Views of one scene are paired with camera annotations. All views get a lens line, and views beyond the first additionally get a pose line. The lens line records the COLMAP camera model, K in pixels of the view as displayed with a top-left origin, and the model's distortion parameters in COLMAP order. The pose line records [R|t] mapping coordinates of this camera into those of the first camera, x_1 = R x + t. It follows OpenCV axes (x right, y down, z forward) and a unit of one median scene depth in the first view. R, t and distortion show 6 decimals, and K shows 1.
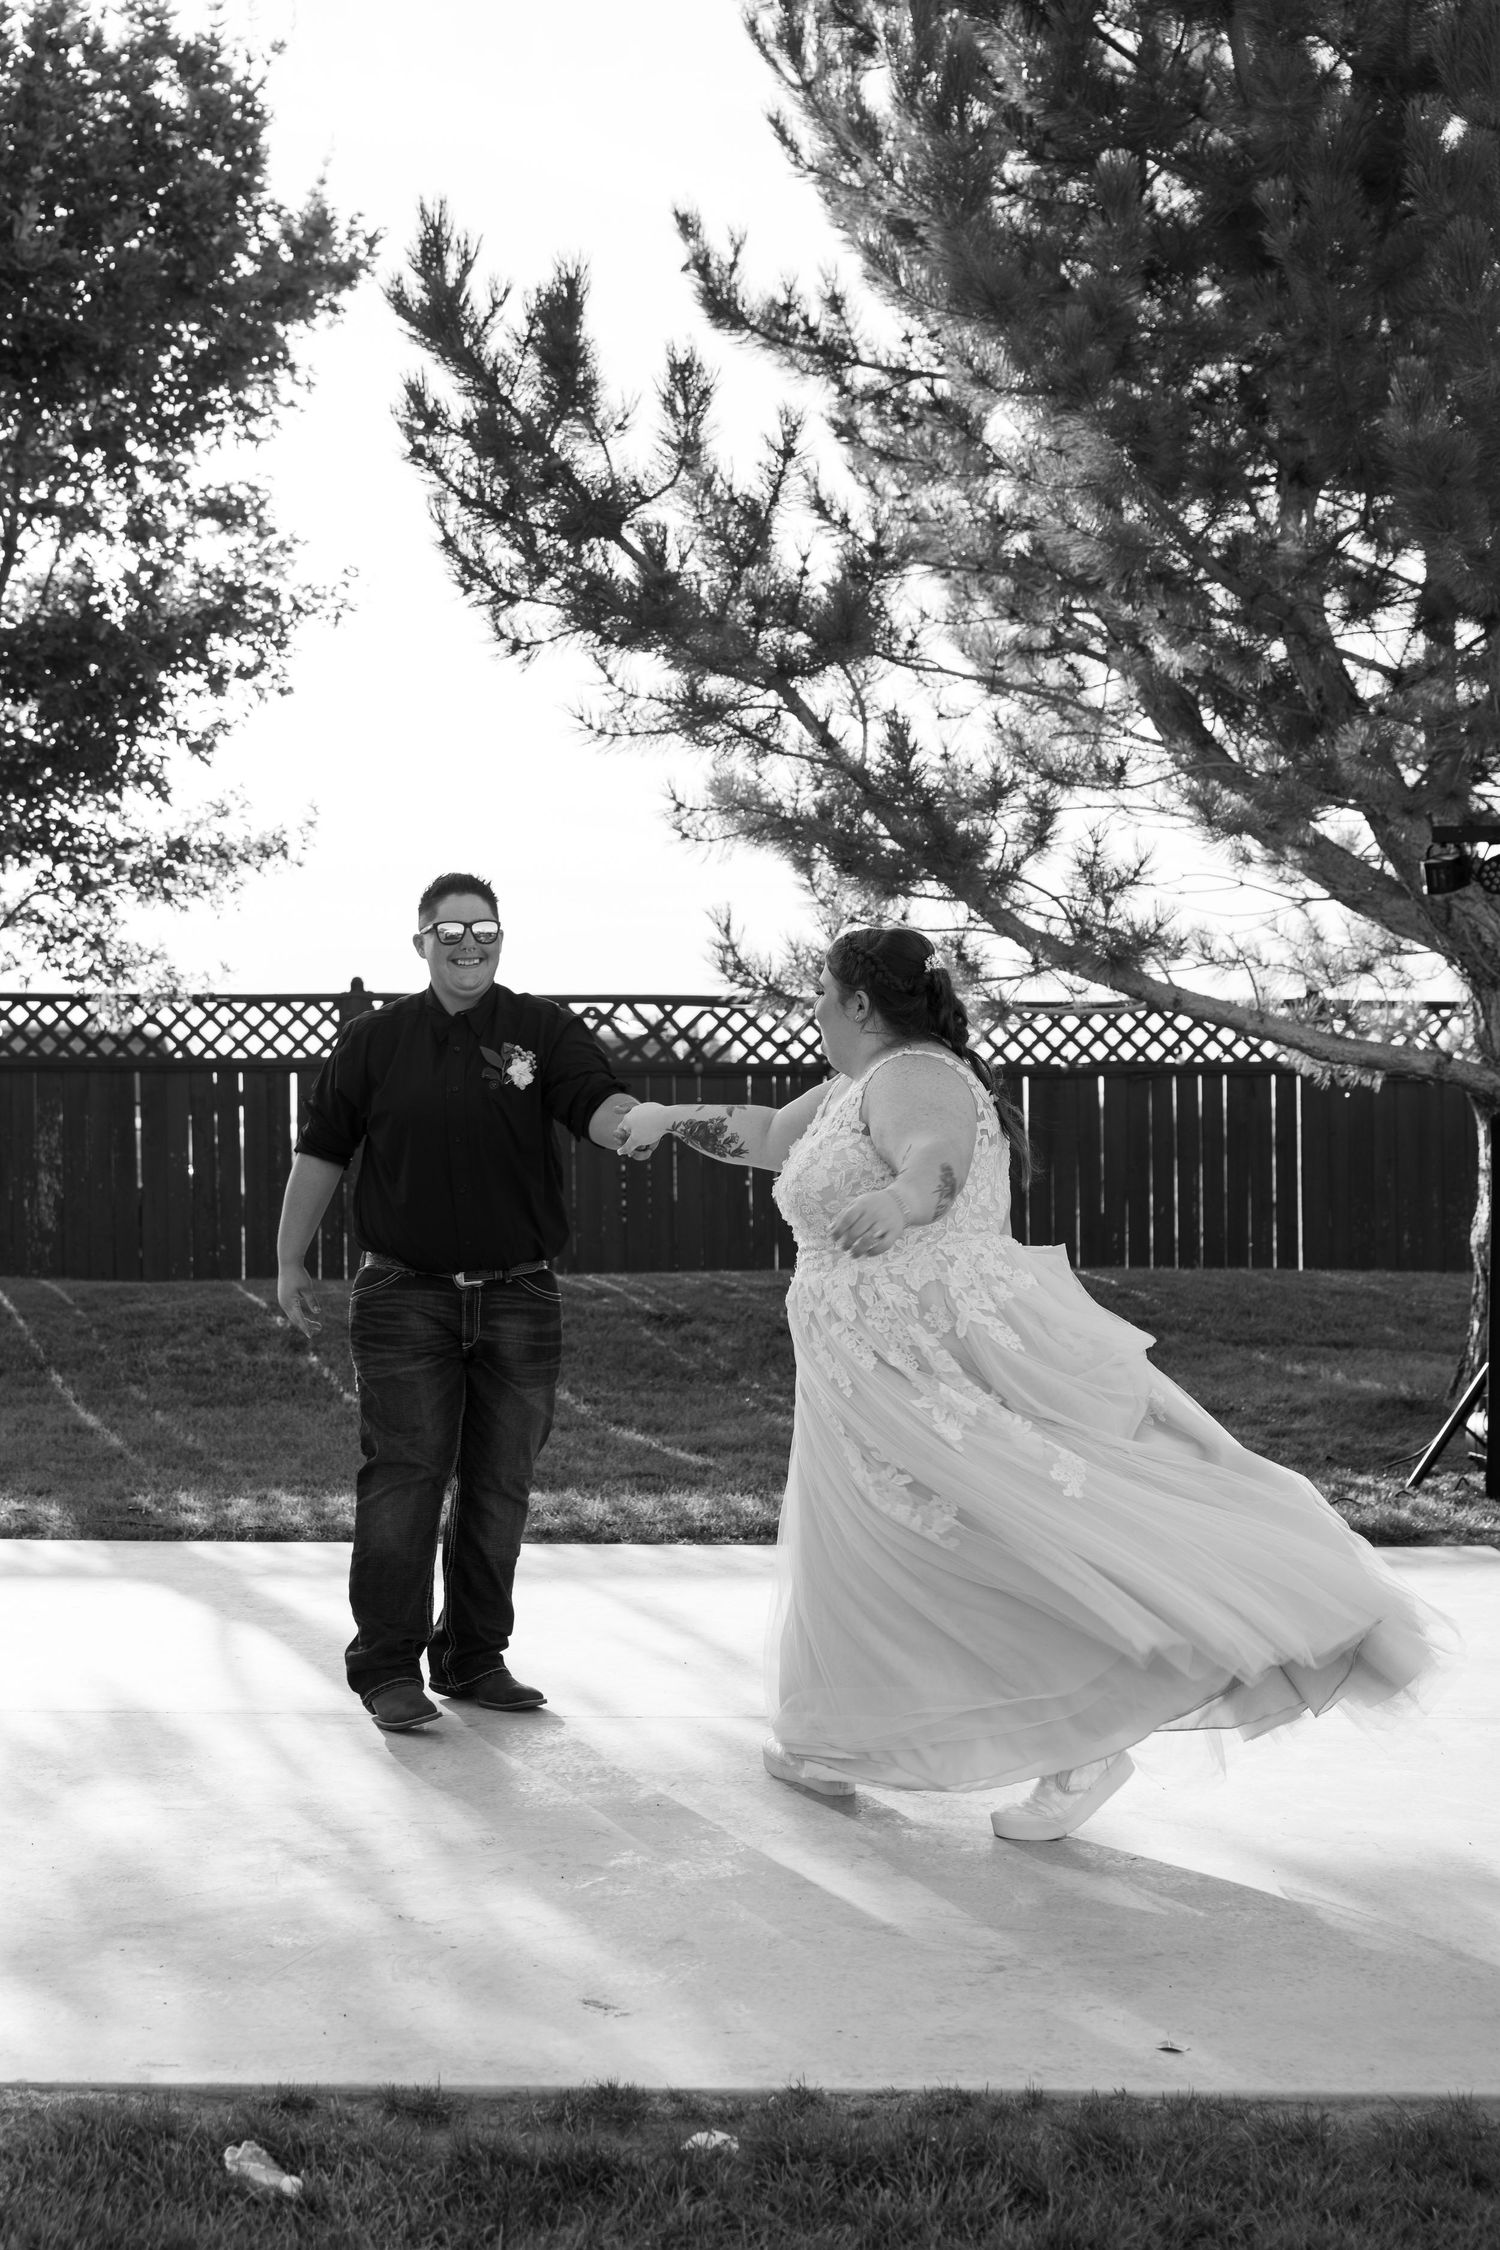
lens RADIAL K [[3023.3, 0, 681.6], [0, 3023.3, 1138.7], [0, 0, 1]] dist [-0.038365, 0.106297]
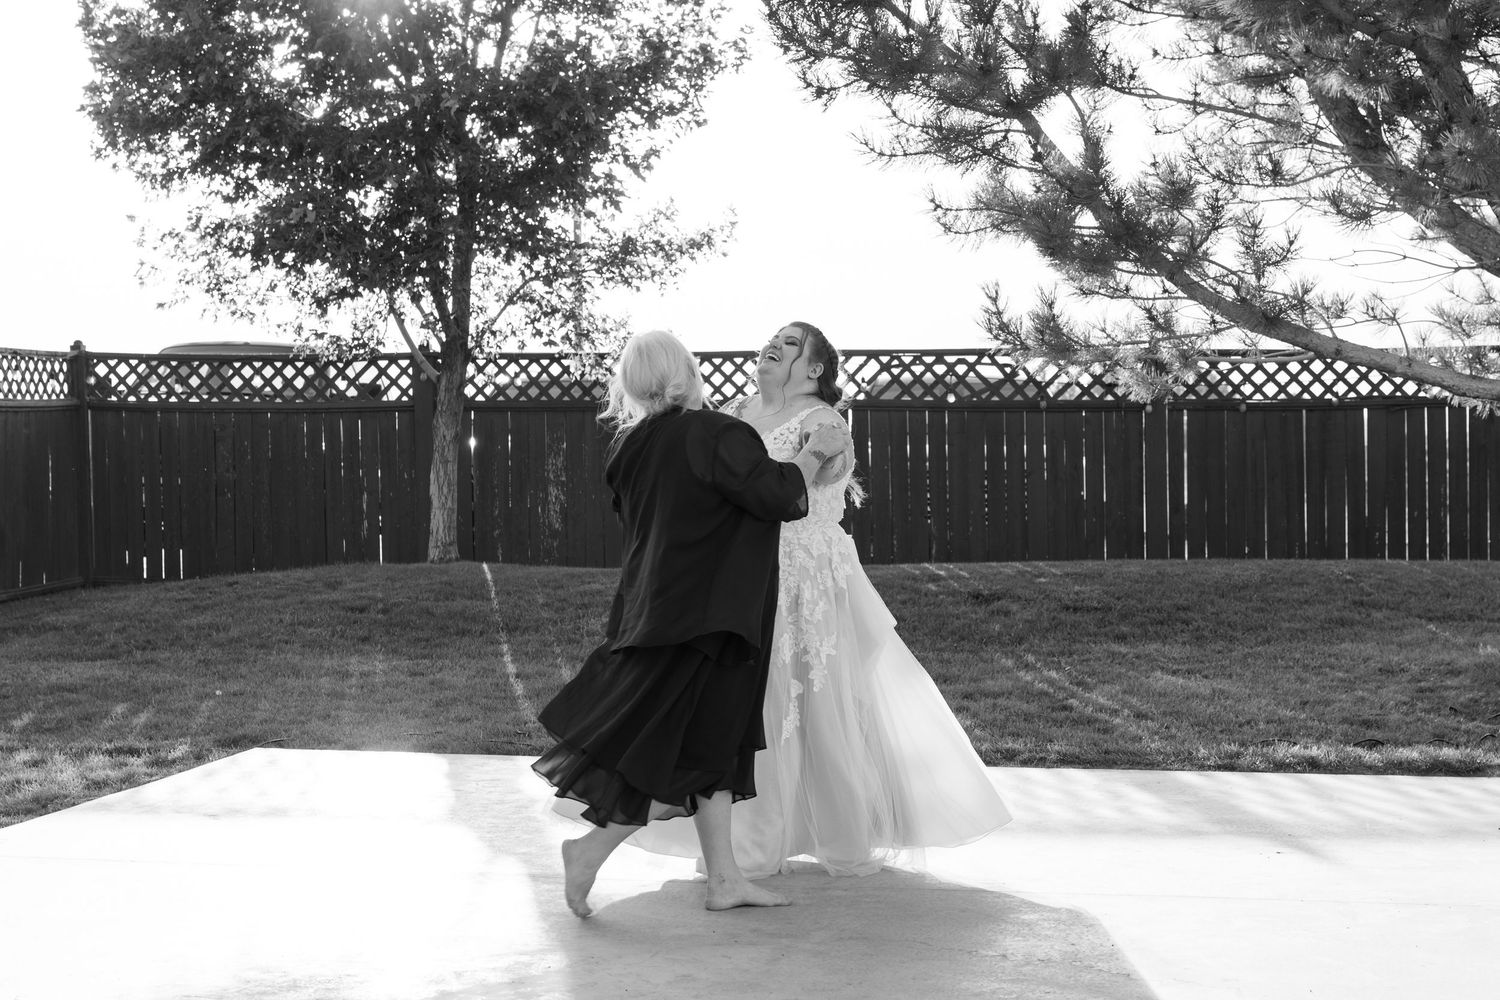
lens RADIAL K [[2361.9, 0, 750.0], [0, 2361.9, 500.0], [0, 0, 1]] dist [0.000920, 0.061580]
pose [[0.984056, -0.001857, -0.177850, 0.076838], [0.004978, 0.999841, 0.017107, -0.000555], [0.177790, -0.017719, 0.983909, -0.024127]]
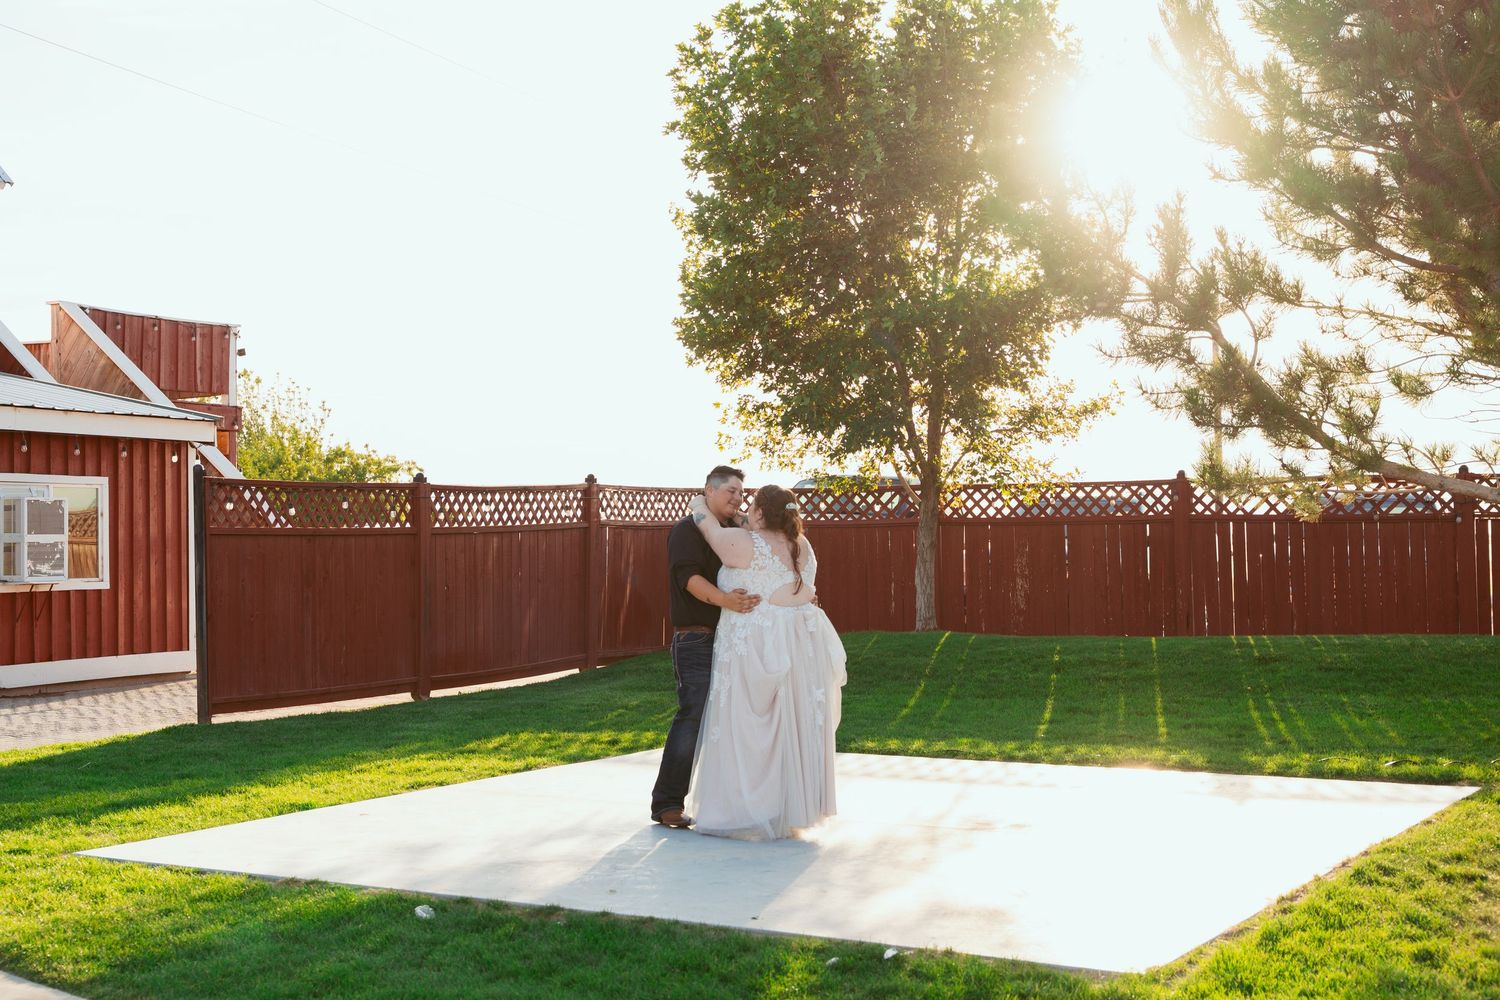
lens RADIAL K [[1881.8, 0, 750.0], [0, 1881.8, 500.0], [0, 0, 1]] dist [-0.007747, -0.024419]
pose [[0.864302, -0.022648, -0.502463, 0.292557], [0.008792, 0.999513, -0.029928, -0.005279], [0.502896, 0.021449, 0.864081, -0.131577]]
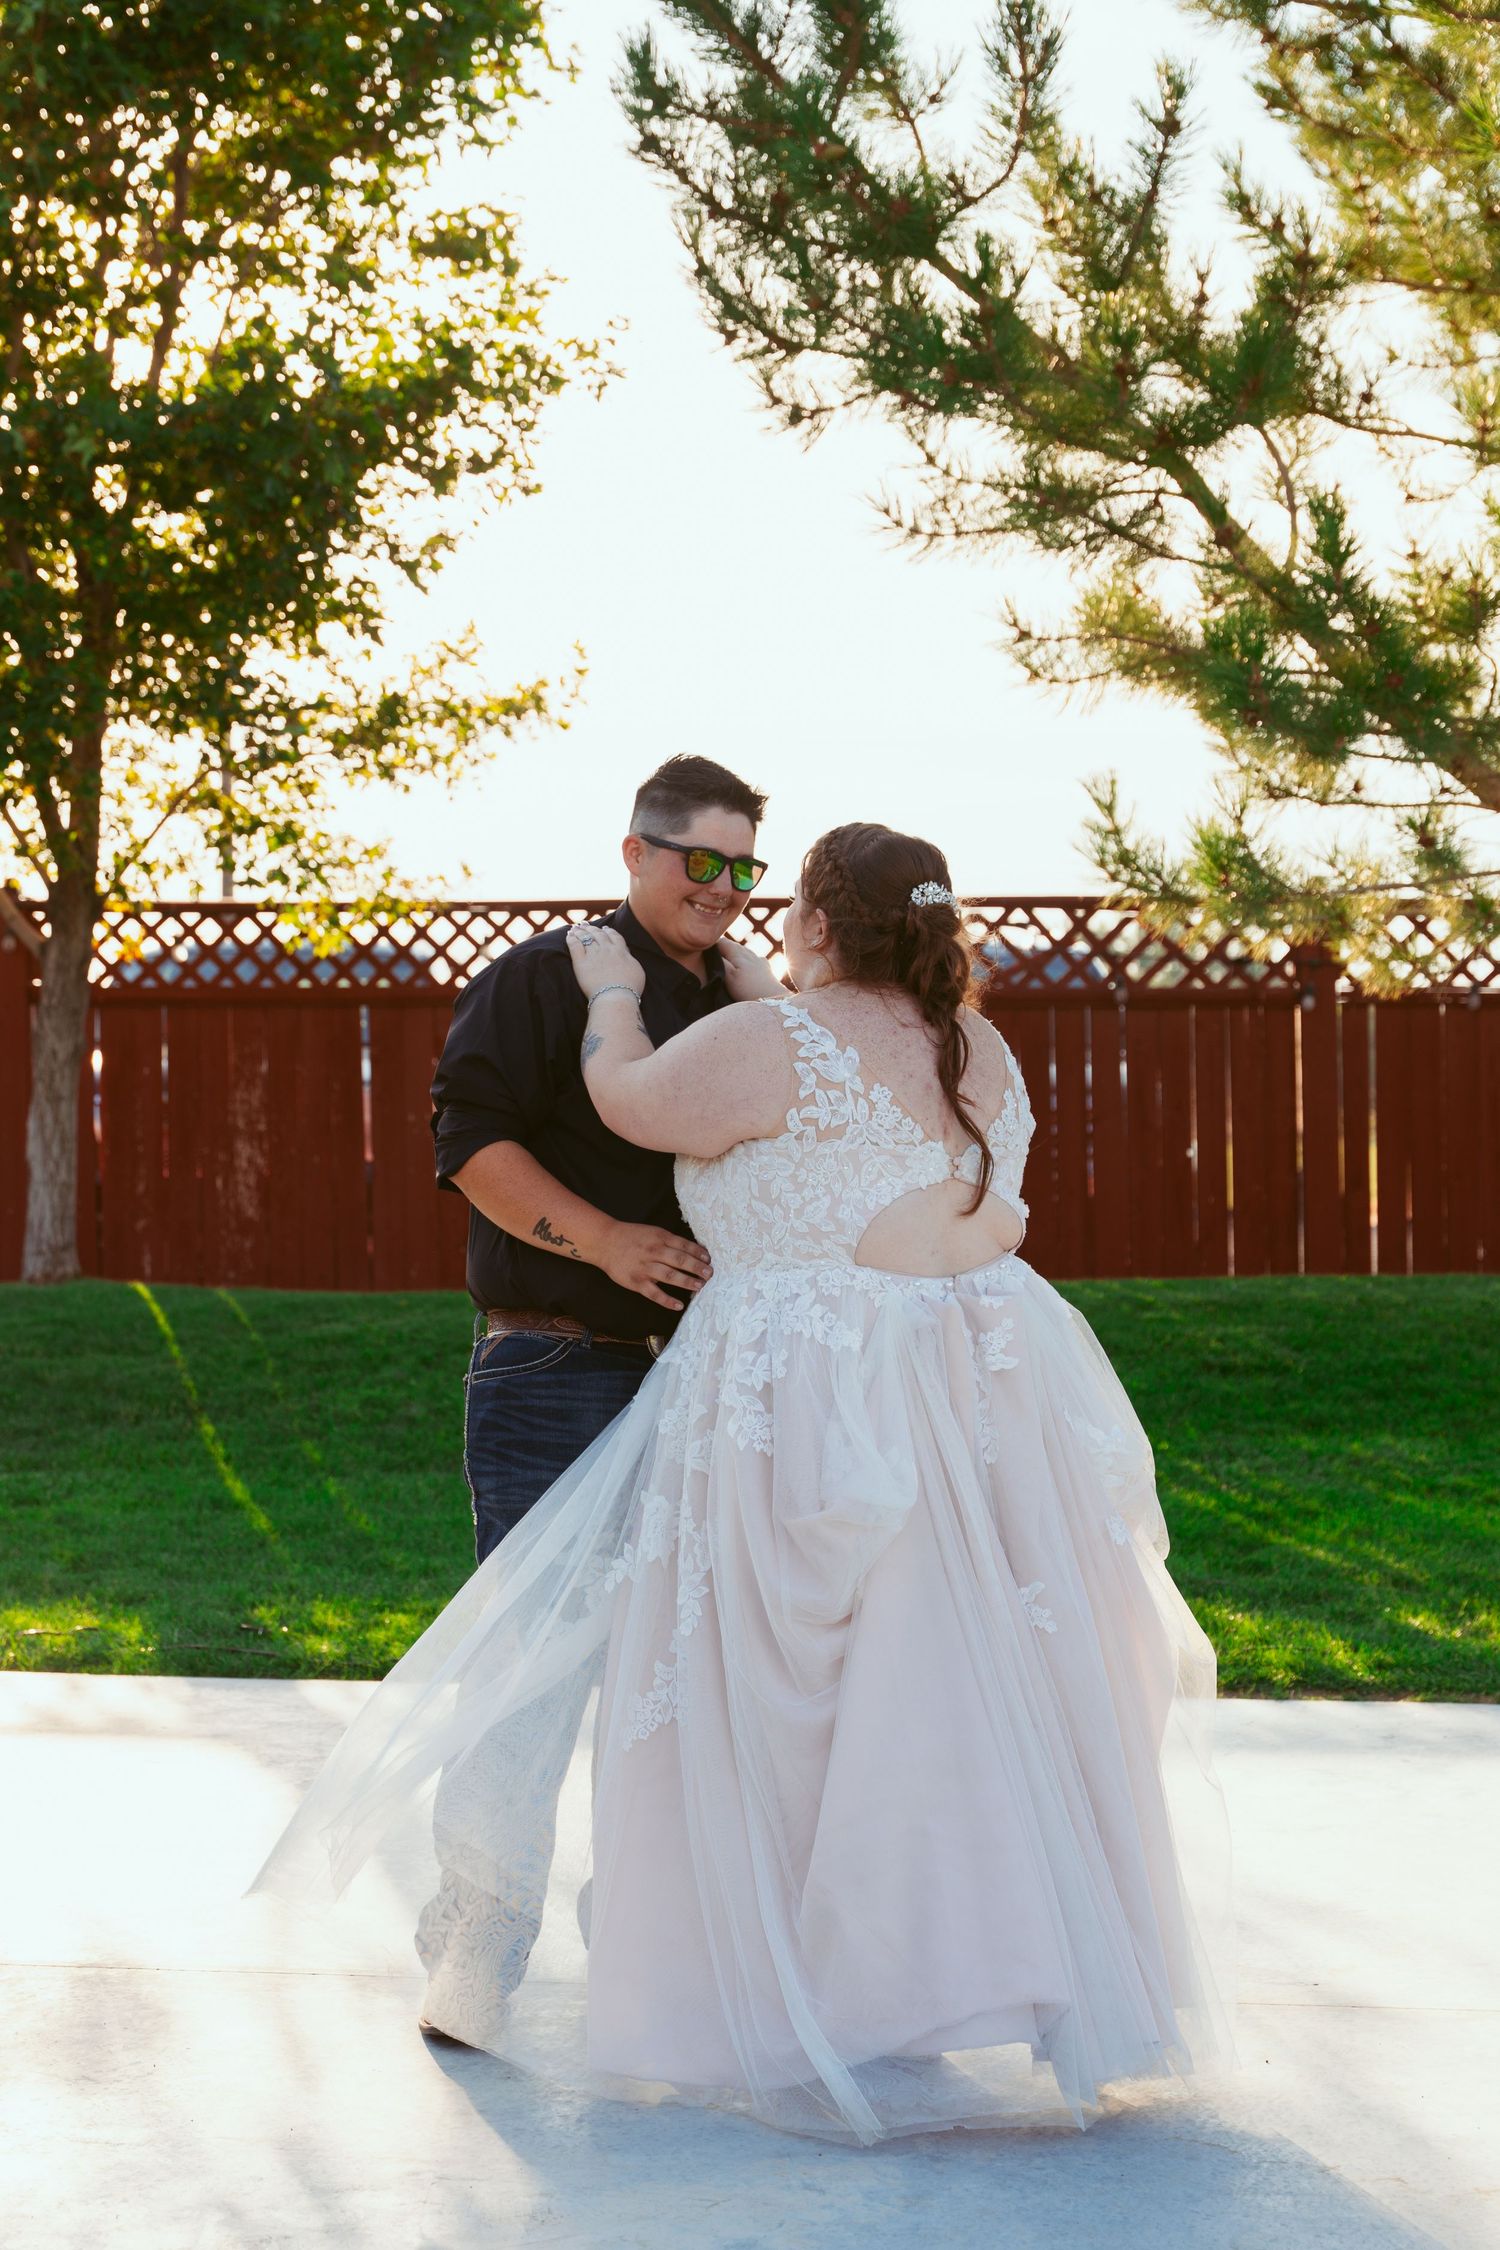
lens RADIAL K [[3917.6, 0, 705.2], [0, 3917.6, 1098.9], [0, 0, 1]] dist [0.022743, -0.066835]
pose [[0.992136, -0.004292, -0.125088, 0.029986], [0.005065, 0.999970, 0.005863, -0.005566], [0.125059, -0.006450, 0.992128, 0.061149]]
